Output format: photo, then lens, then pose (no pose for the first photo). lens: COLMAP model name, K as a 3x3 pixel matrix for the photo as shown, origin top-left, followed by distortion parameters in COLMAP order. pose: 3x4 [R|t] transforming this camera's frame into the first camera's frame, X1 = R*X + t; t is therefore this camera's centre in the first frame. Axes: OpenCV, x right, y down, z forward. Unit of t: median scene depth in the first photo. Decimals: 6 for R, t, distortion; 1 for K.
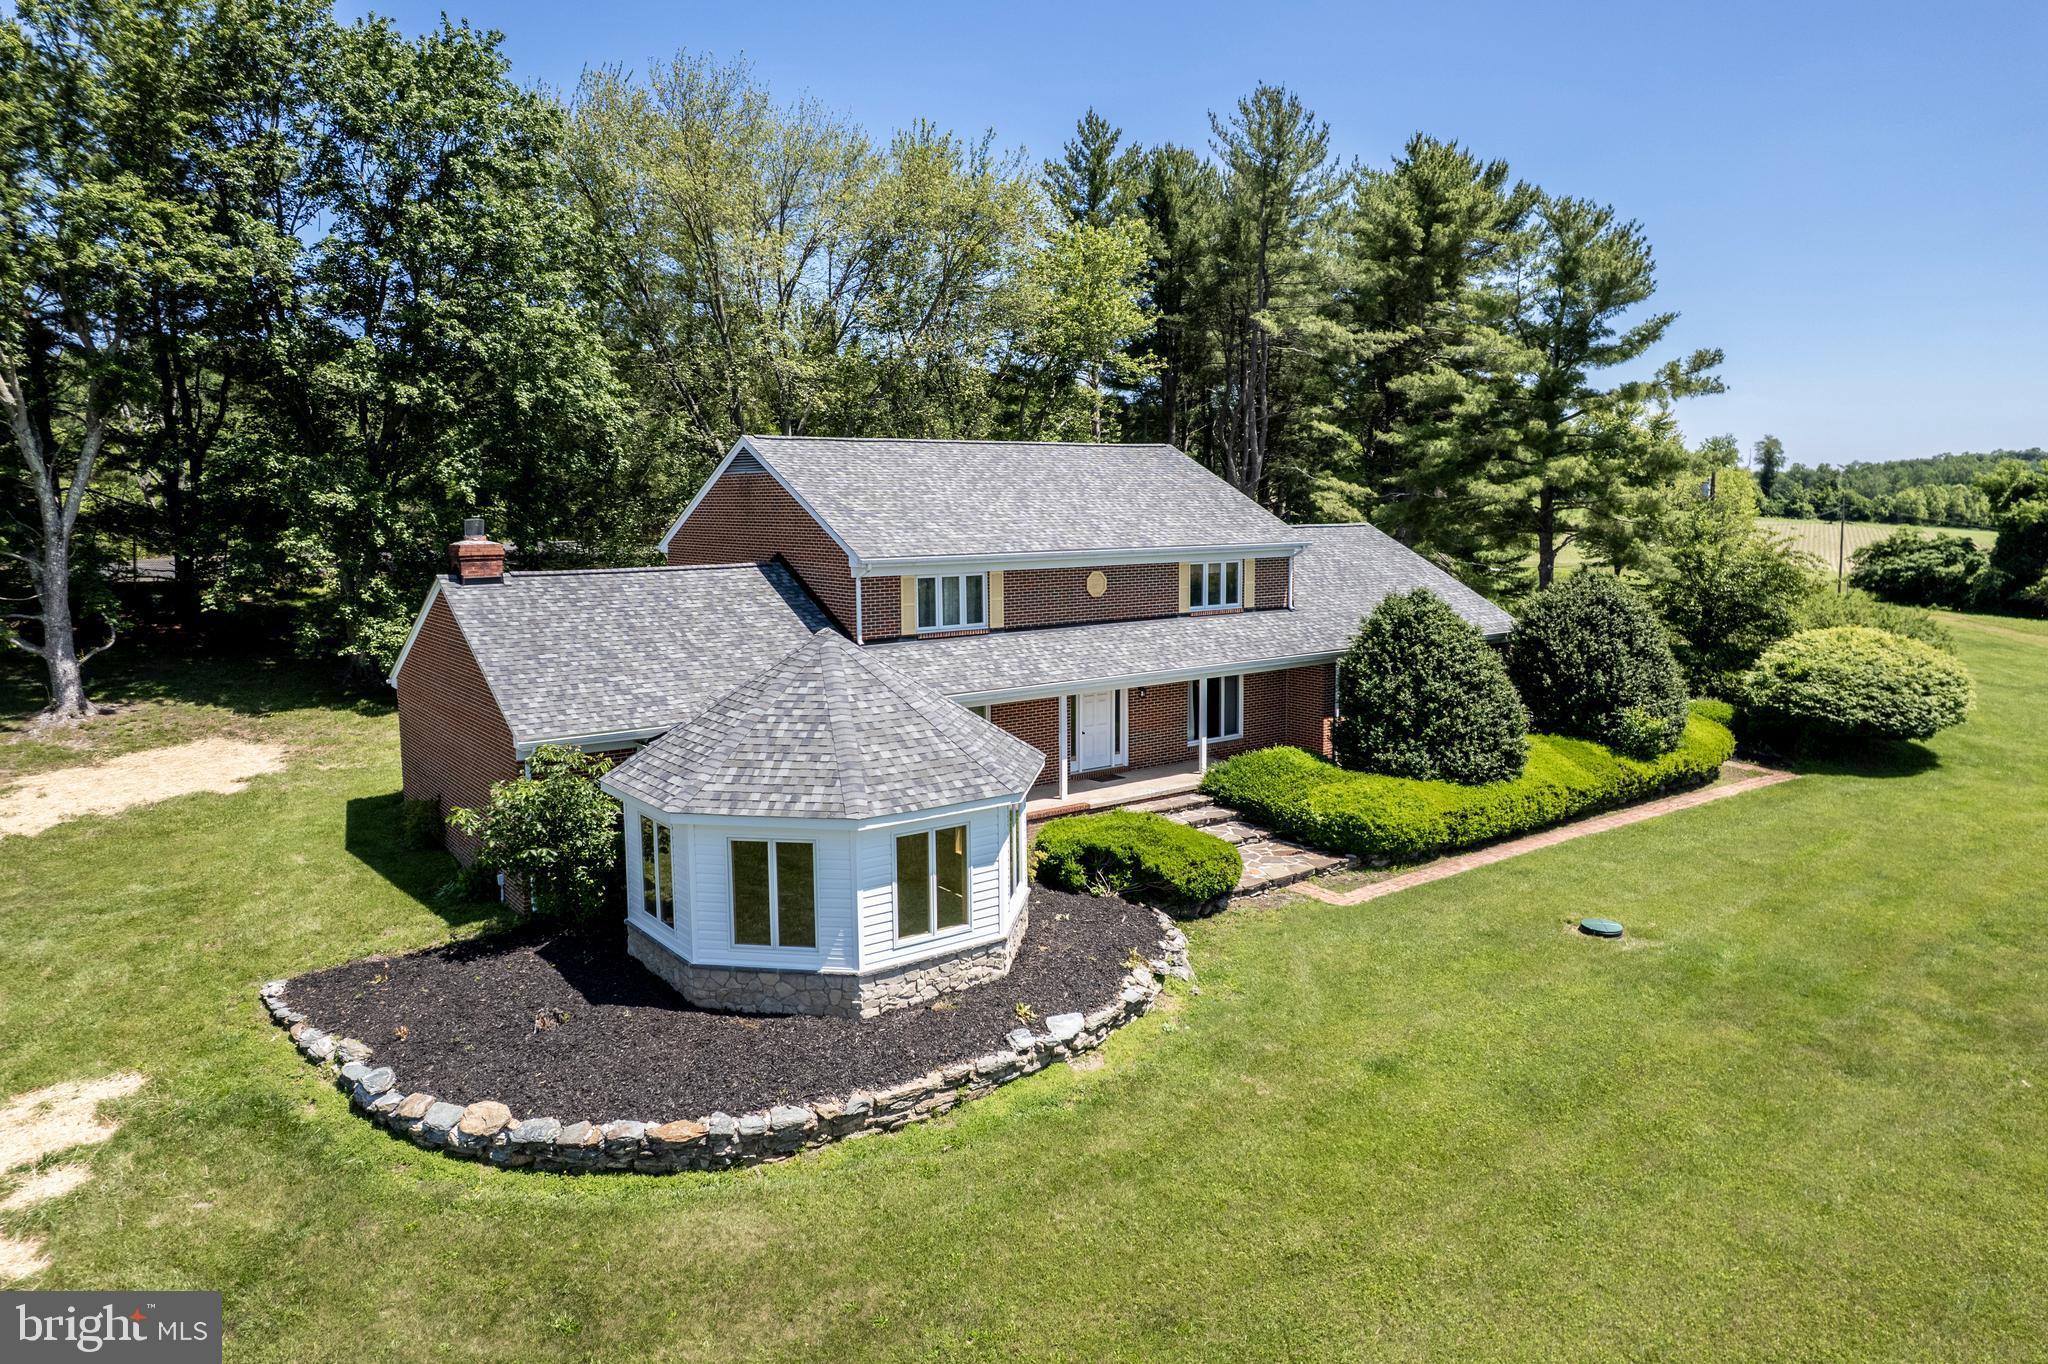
lens RADIAL K [[1349.6, 0, 1023.3], [0, 1349.6, 602.9], [0, 0, 1]] dist [-0.045648, 0.000066]
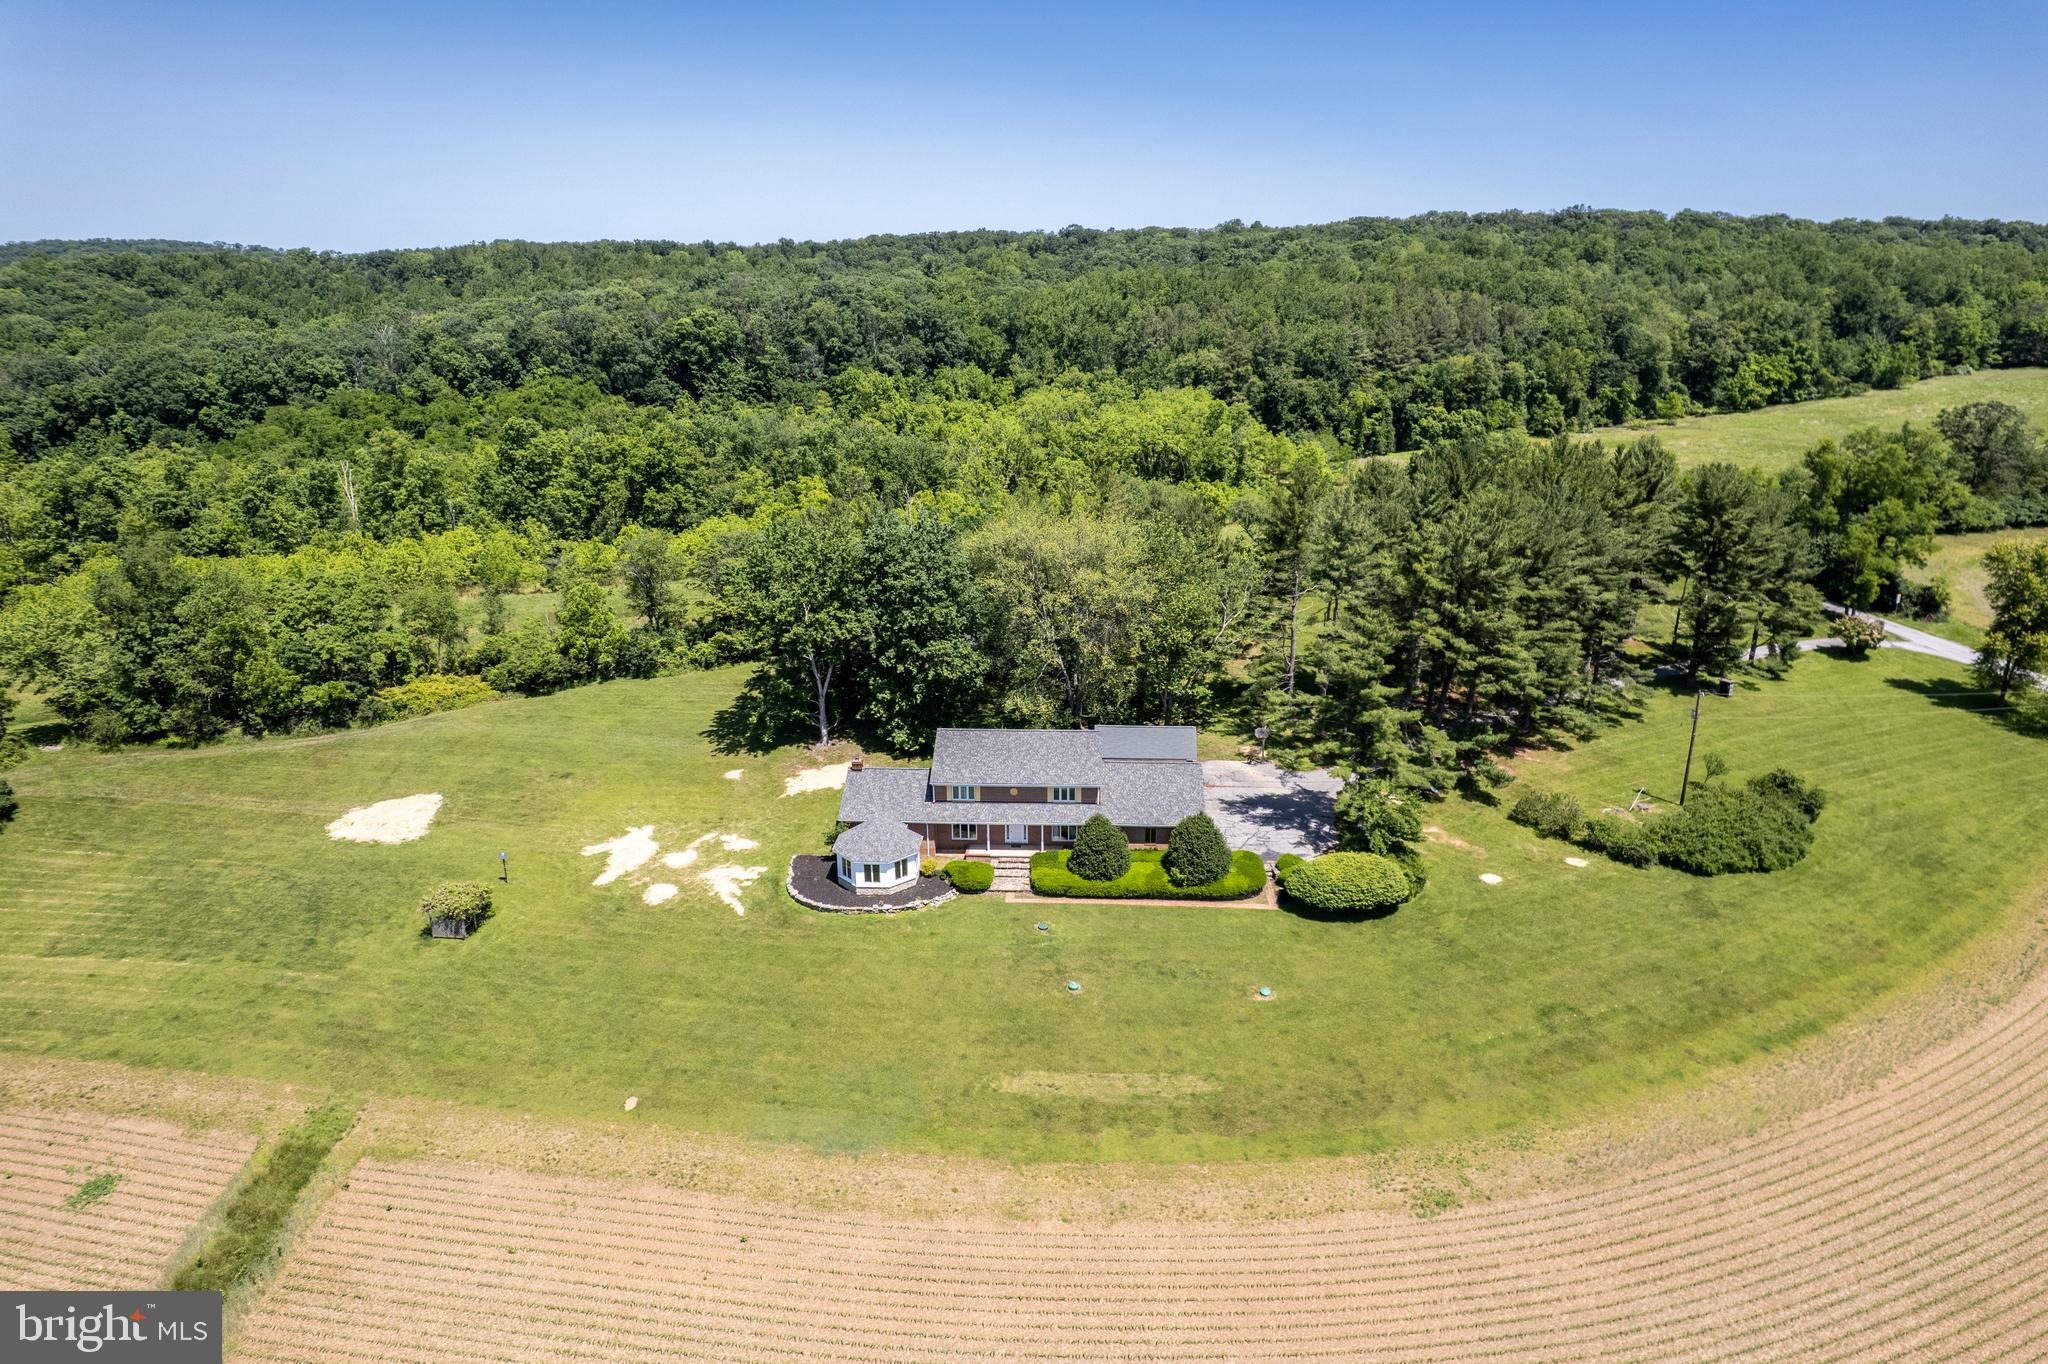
lens RADIAL K [[1307.7, 0, 1024.0], [0, 1307.7, 682.0], [0, 0, 1]] dist [-0.071983, 0.066375]
pose [[0.764257, 0.189124, -0.616558, 2.462345], [-0.049121, 0.970328, 0.236752, -1.275728], [0.643039, -0.150654, 0.750869, -1.692651]]
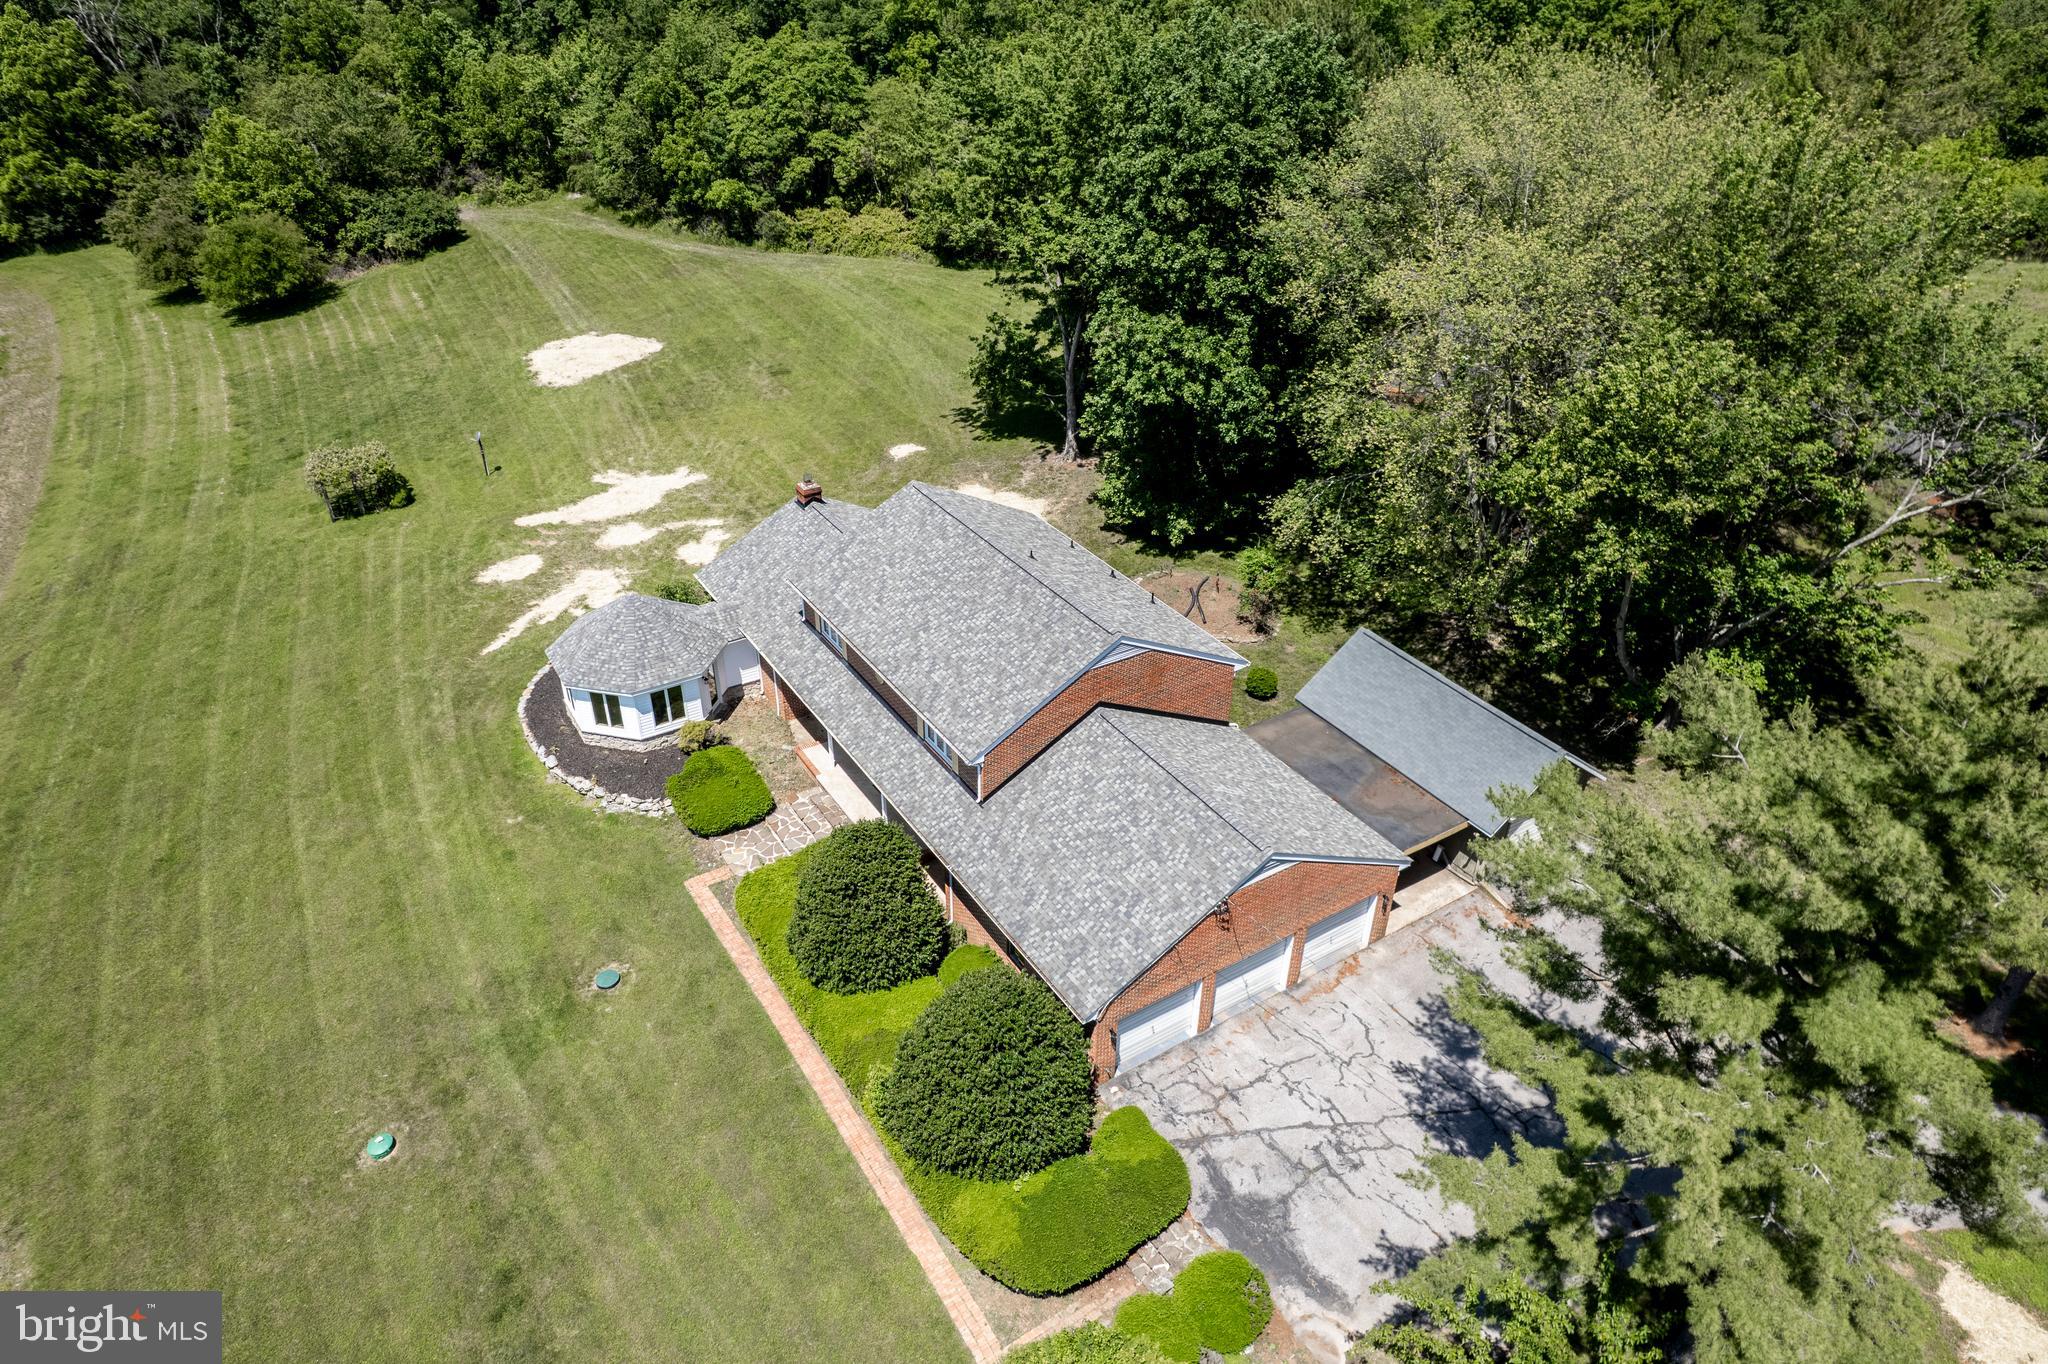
lens RADIAL K [[1307.7, 0, 1024.0], [0, 1307.7, 682.0], [0, 0, 1]] dist [-0.071983, 0.066375]
pose [[-0.083256, 0.544648, -0.834522, 1.471421], [-0.088179, 0.830118, 0.550571, -0.962577], [0.992619, 0.119426, -0.021086, 1.426769]]
